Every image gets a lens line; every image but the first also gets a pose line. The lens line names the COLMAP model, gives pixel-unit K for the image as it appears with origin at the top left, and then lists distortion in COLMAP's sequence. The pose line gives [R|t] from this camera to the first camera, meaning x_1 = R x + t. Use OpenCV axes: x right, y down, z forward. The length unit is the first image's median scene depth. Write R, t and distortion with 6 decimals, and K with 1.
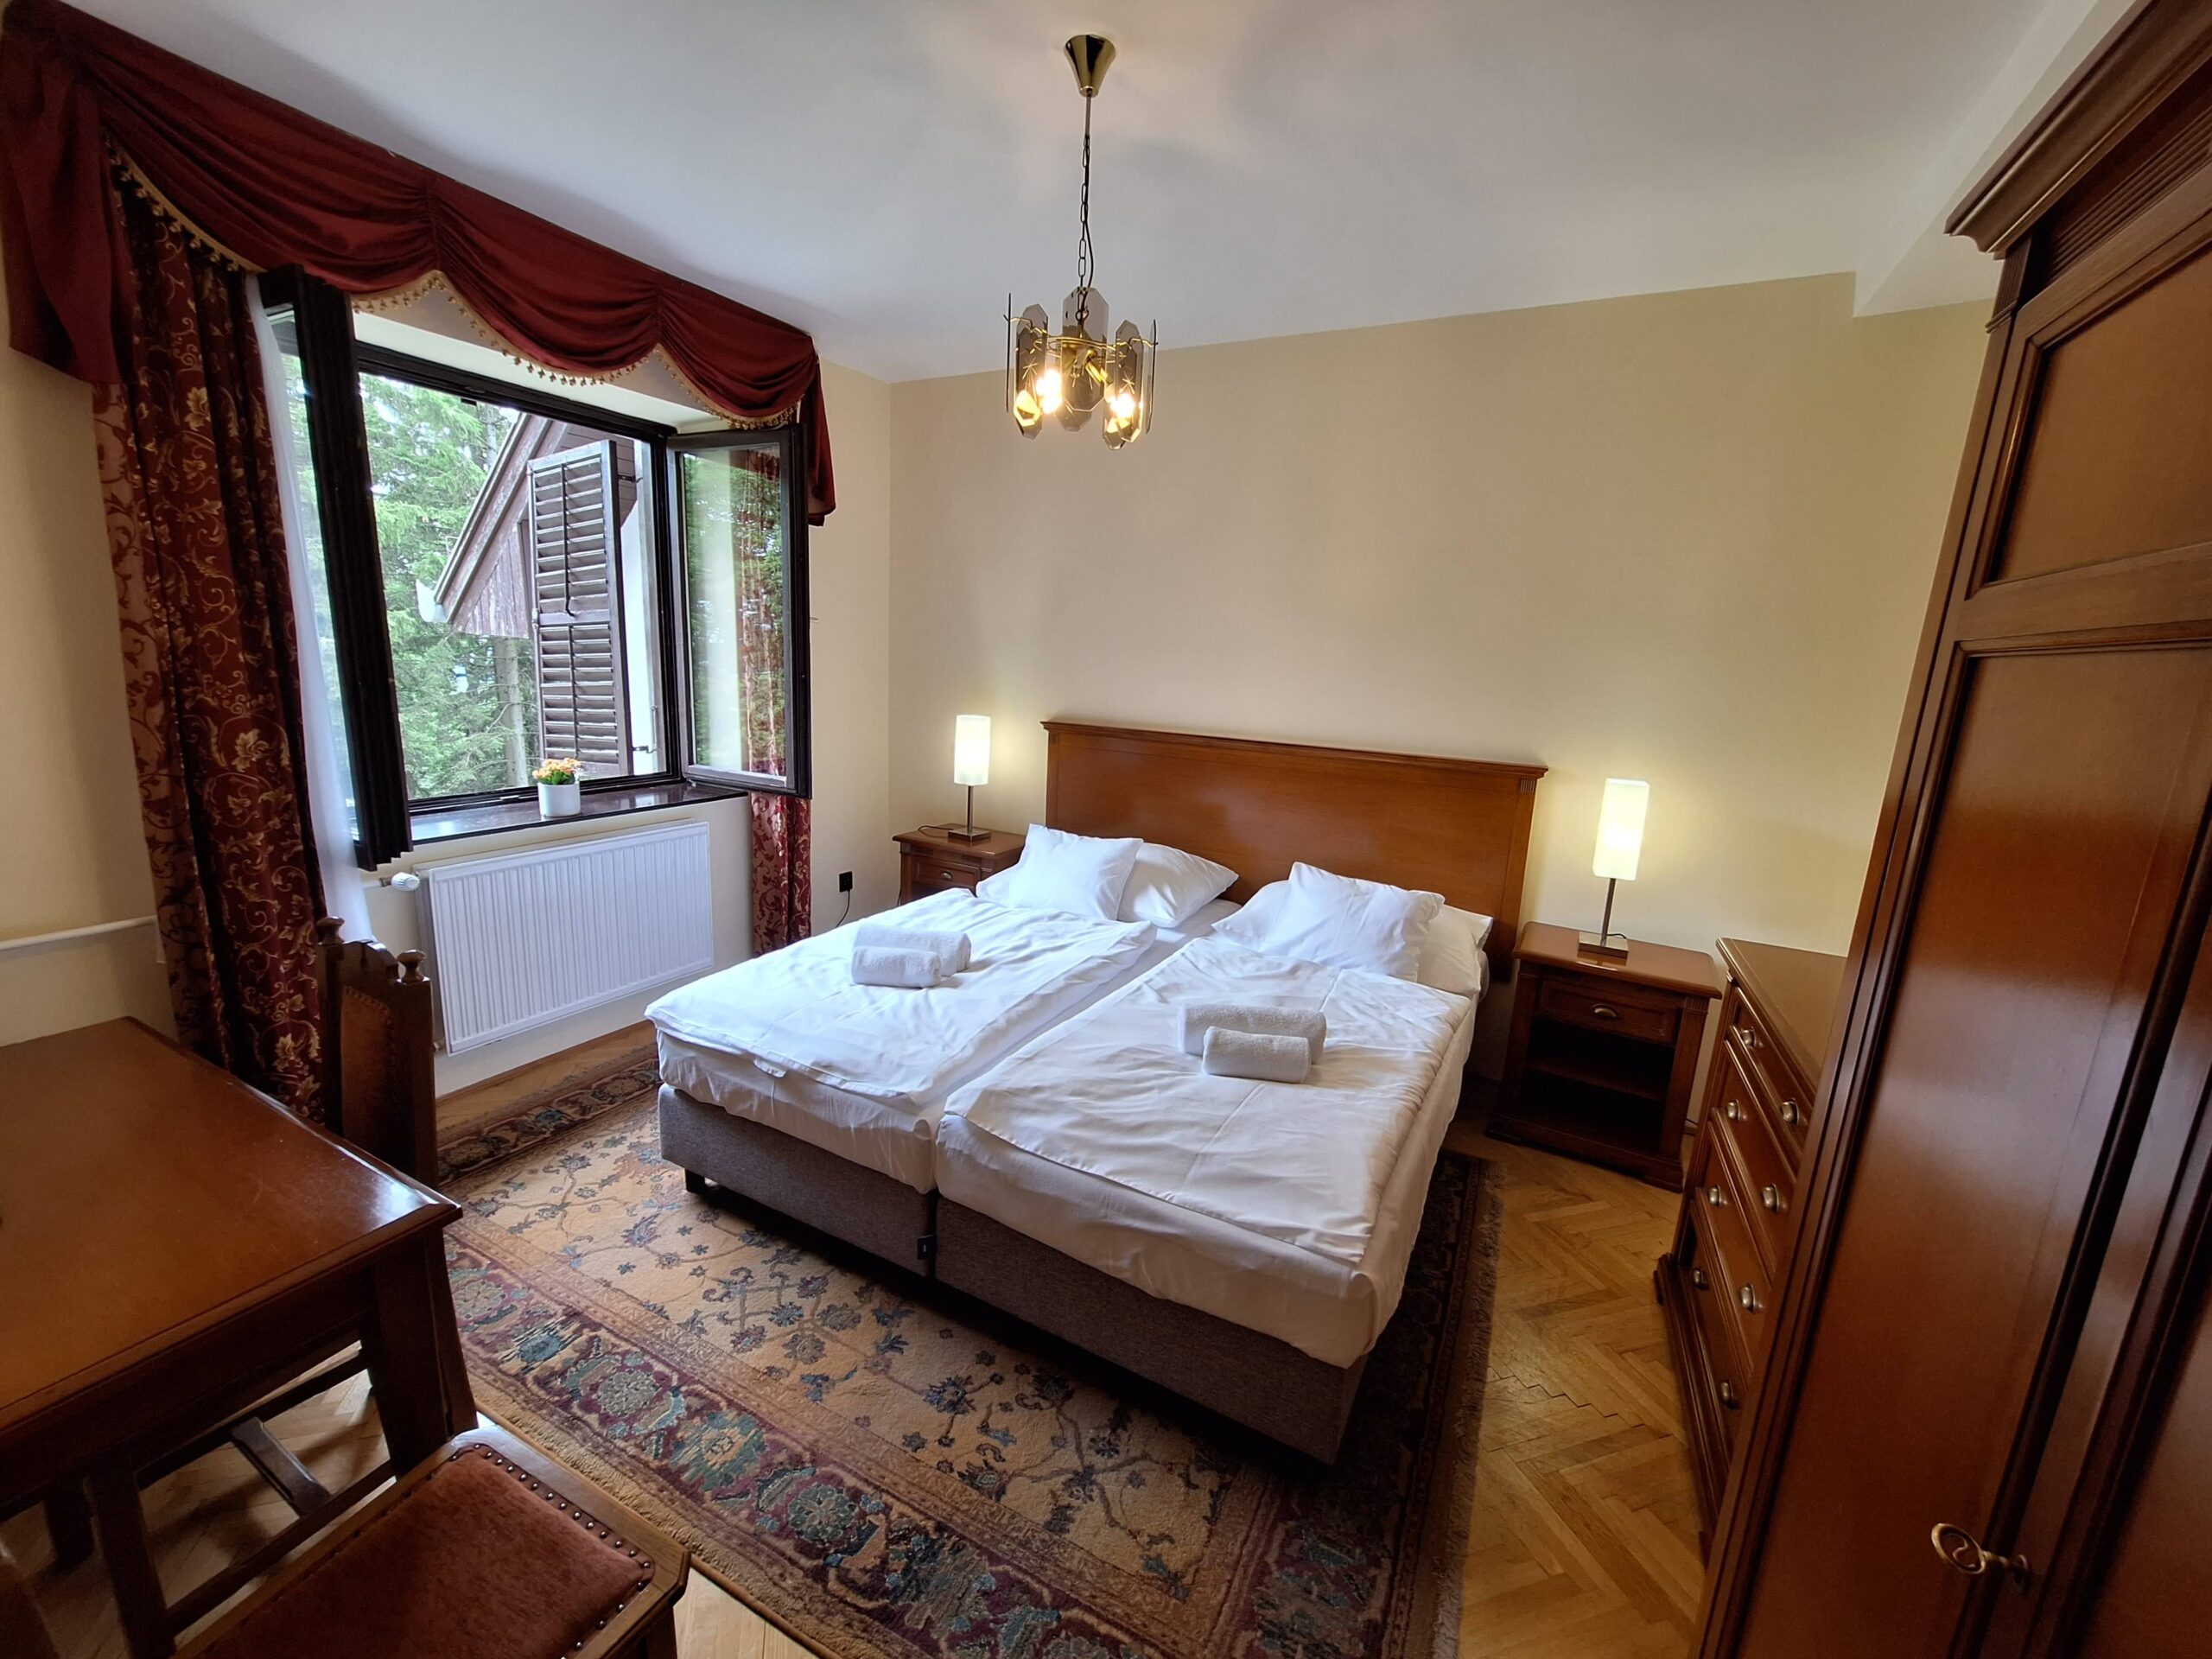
lens RADIAL K [[888.4, 0, 1116.7], [0, 888.4, 816.3], [0, 0, 1]] dist [-0.002688, 0.001061]
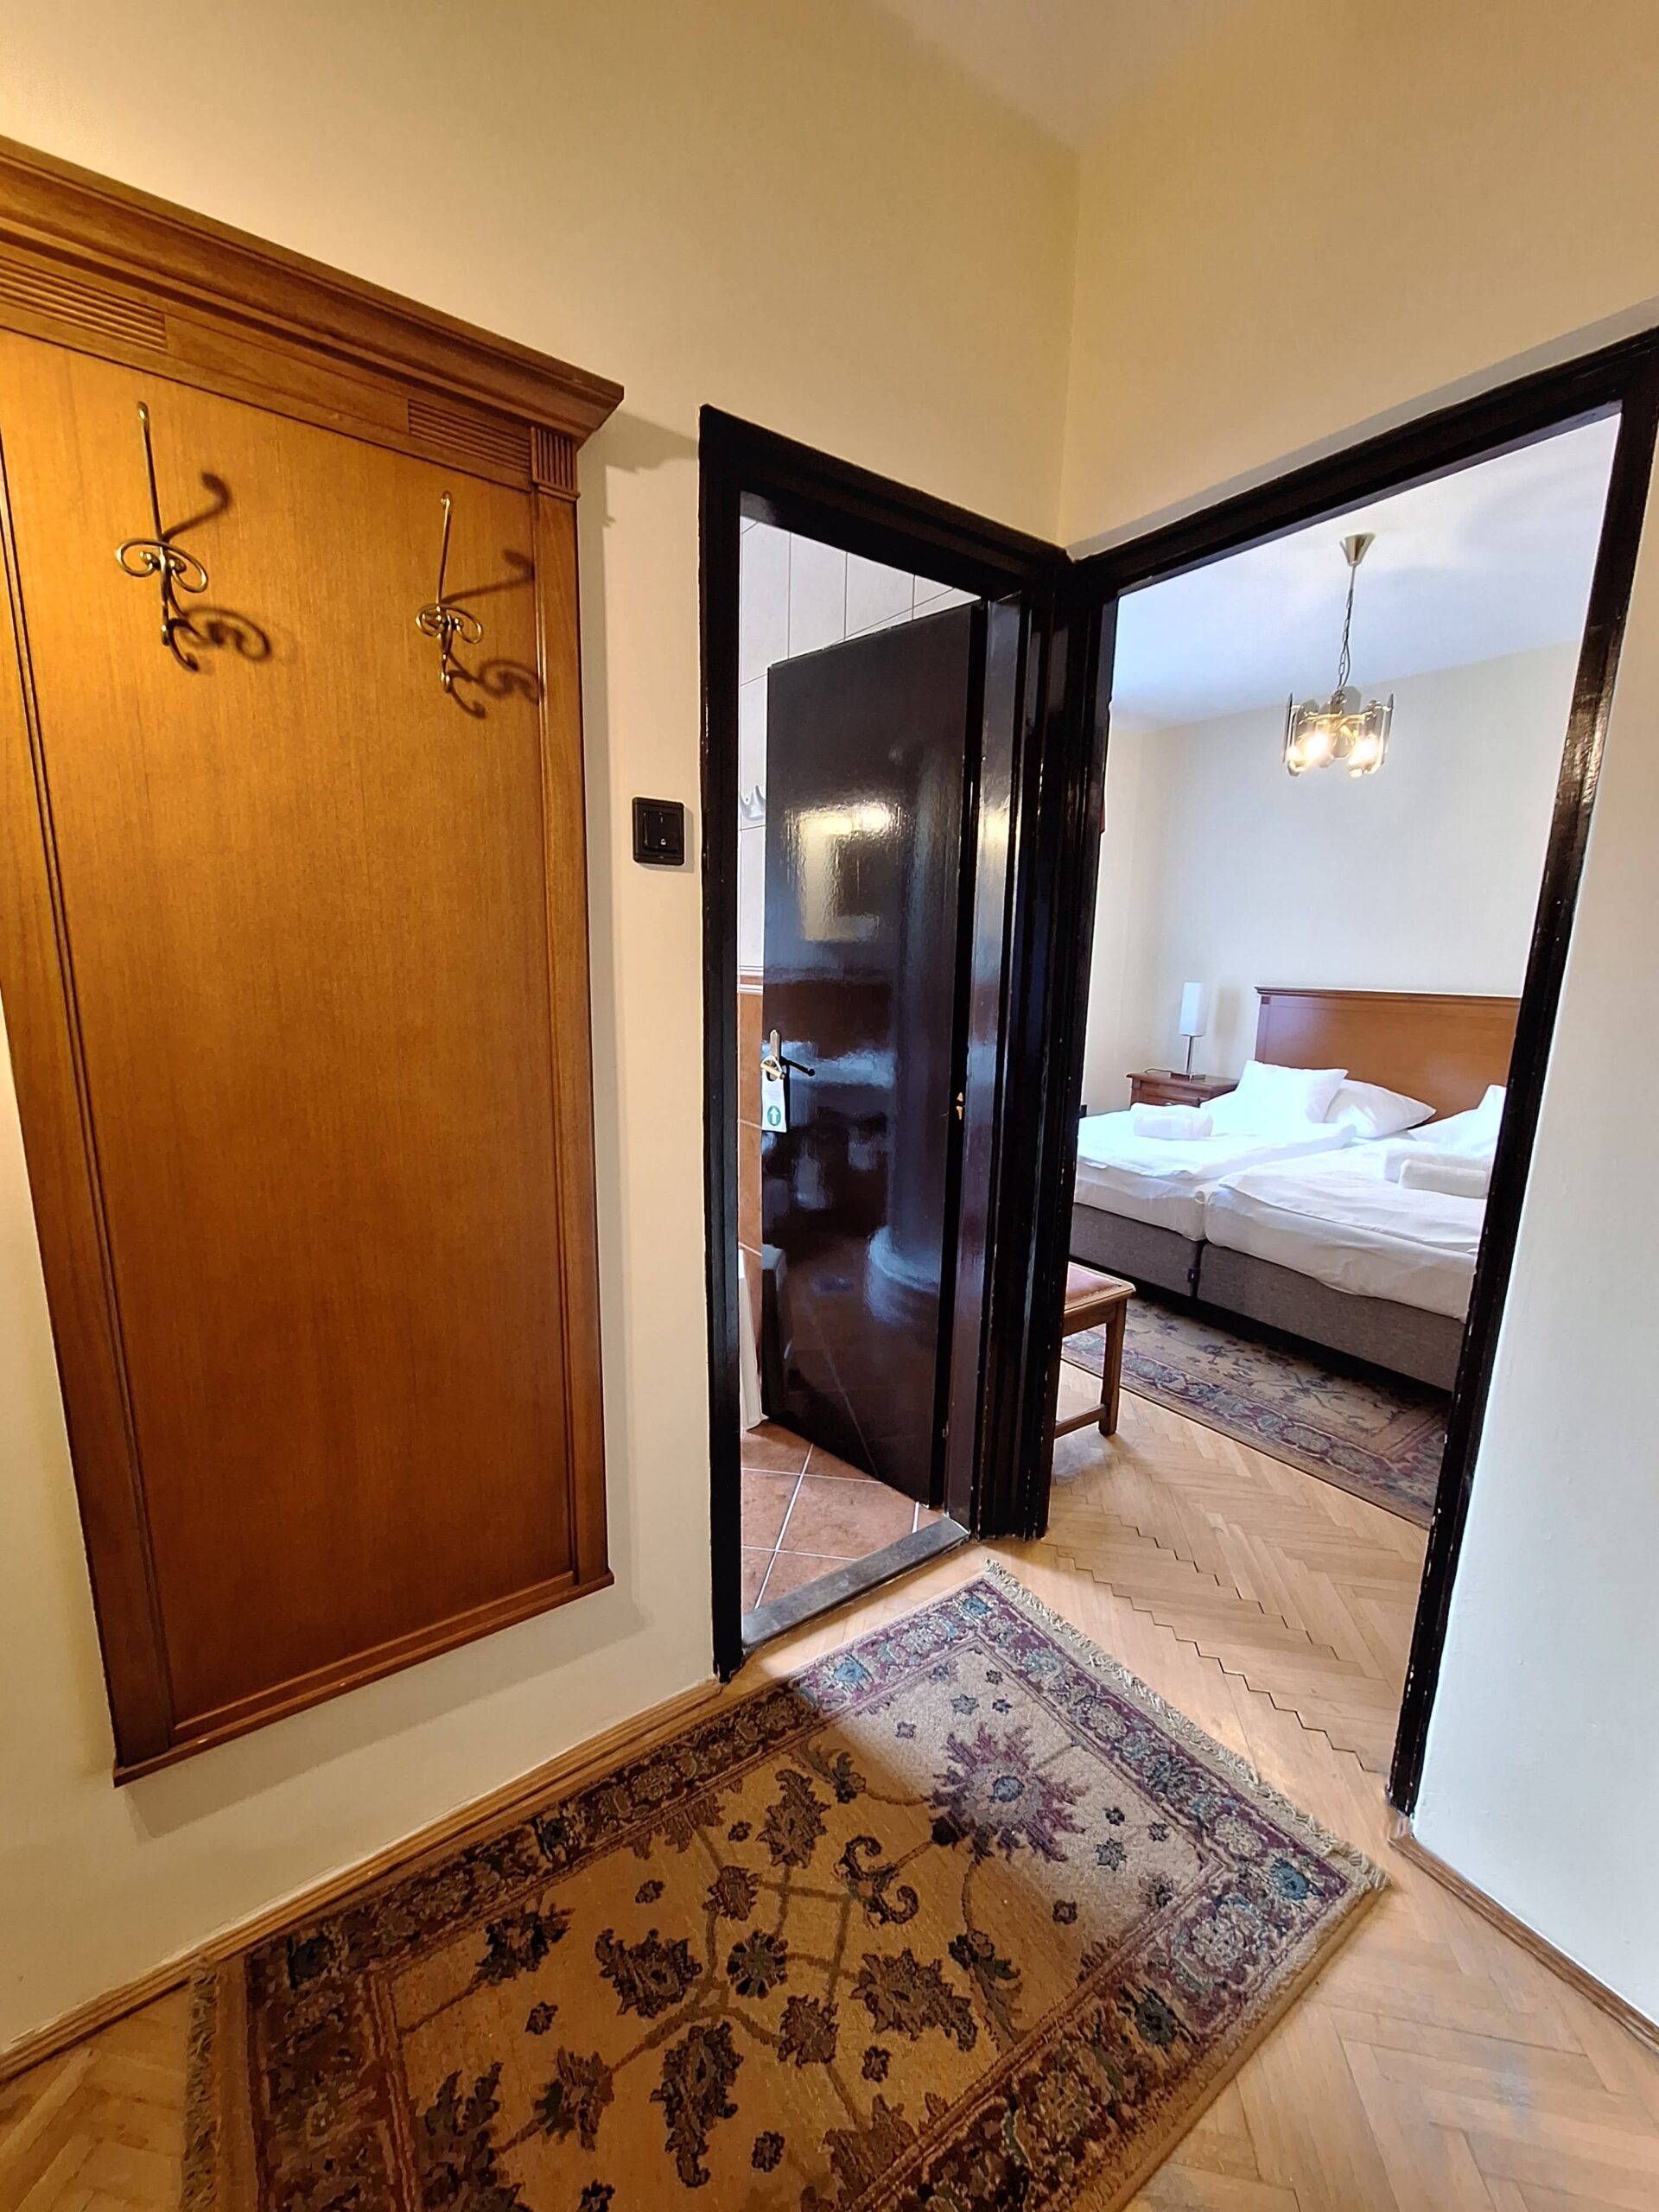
lens RADIAL K [[888.4, 0, 837.3], [0, 888.4, 1113.9], [0, 0, 1]] dist [-0.002688, 0.001061]
pose [[0.892177, 0.056621, -0.448123, -0.094873], [-0.068184, 0.997626, -0.009698, 0.281732], [0.446509, 0.039208, 0.893920, -0.864997]]
